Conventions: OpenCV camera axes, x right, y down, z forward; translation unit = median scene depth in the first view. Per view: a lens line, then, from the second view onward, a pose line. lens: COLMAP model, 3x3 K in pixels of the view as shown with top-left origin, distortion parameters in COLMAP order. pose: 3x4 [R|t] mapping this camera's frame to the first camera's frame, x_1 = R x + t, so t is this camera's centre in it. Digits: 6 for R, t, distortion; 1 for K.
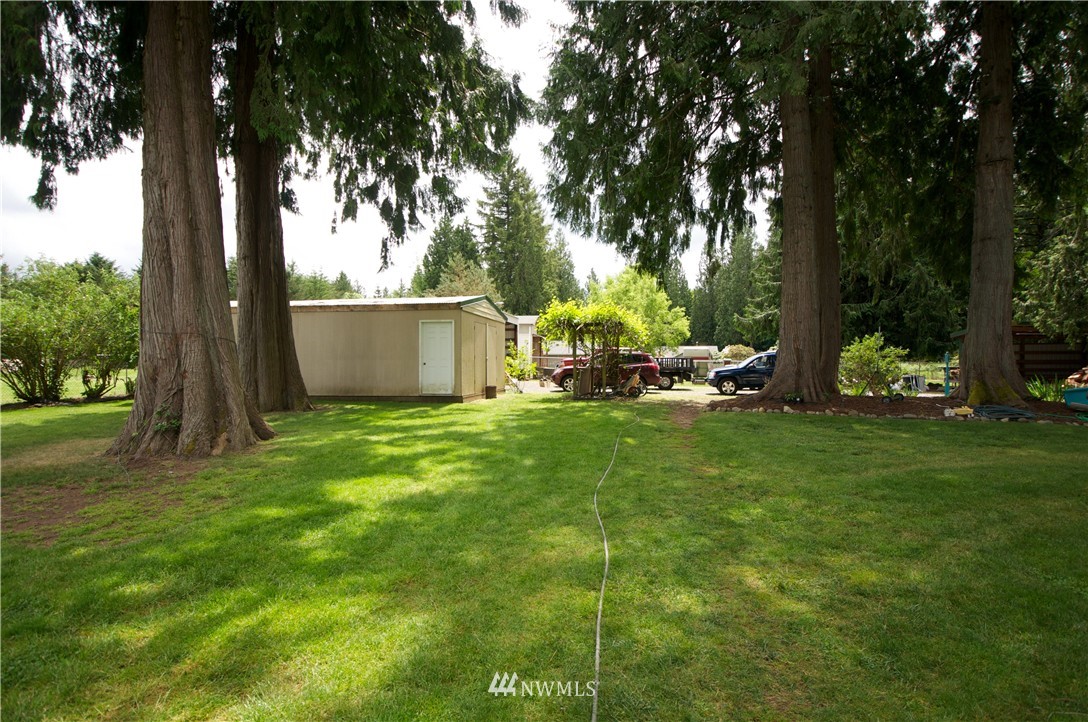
lens RADIAL K [[536.8, 0, 553.2], [0, 536.8, 362.8], [0, 0, 1]] dist [0.020255, -0.029391]
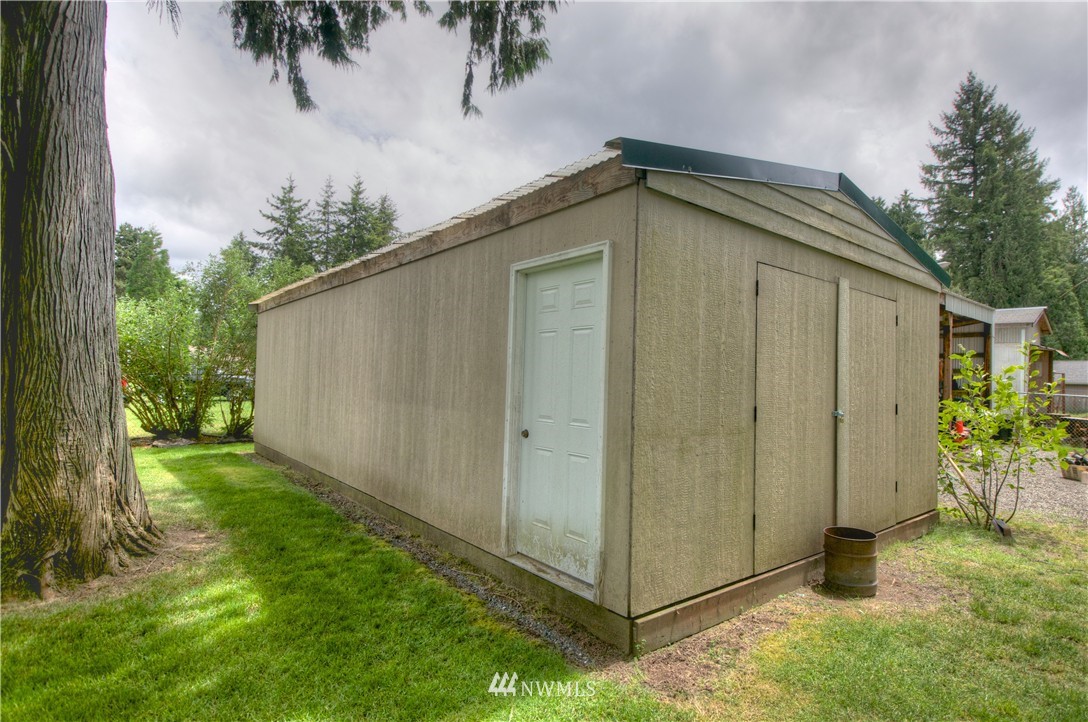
lens RADIAL K [[562.4, 0, 544.0], [0, 562.4, 361.0], [0, 0, 1]] dist [-0.024227, -0.000064]
pose [[0.734589, 0.005611, -0.678489, -0.051198], [-0.031817, 0.999151, -0.026185, -0.026306], [0.677766, 0.040822, 0.734144, 0.773630]]
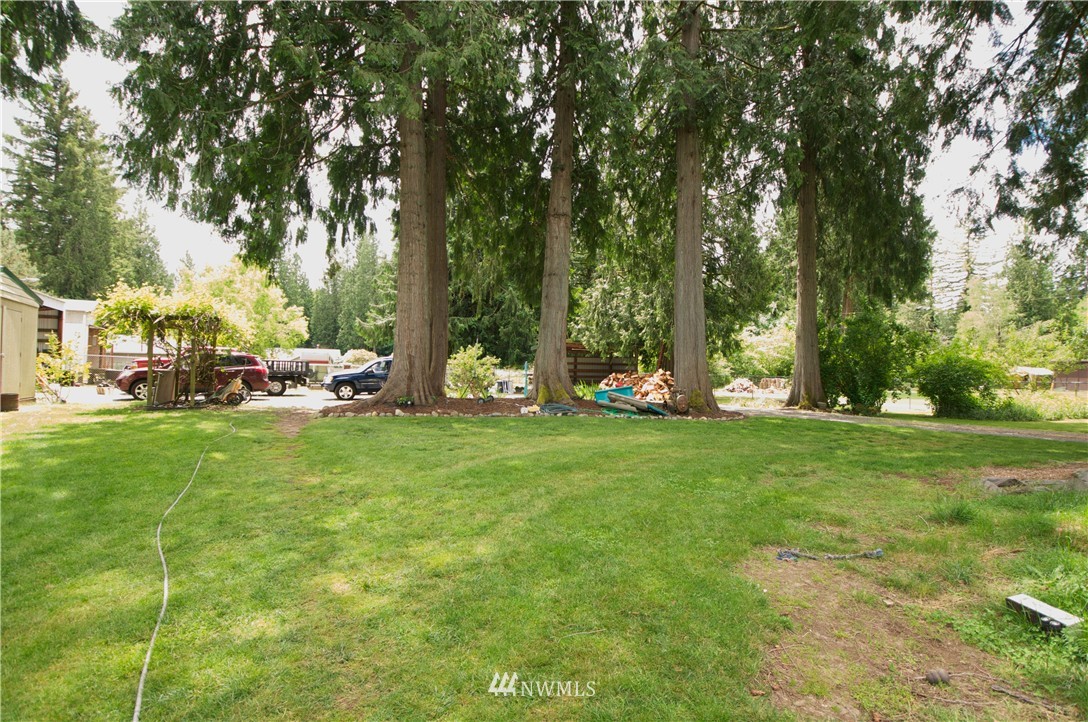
lens RADIAL K [[536.8, 0, 553.2], [0, 536.8, 362.8], [0, 0, 1]] dist [0.020255, -0.029391]
pose [[0.782318, 0.022936, 0.622457, 0.011520], [-0.017461, 0.999737, -0.014893, -0.000059], [-0.622634, 0.000782, 0.782512, -0.005619]]
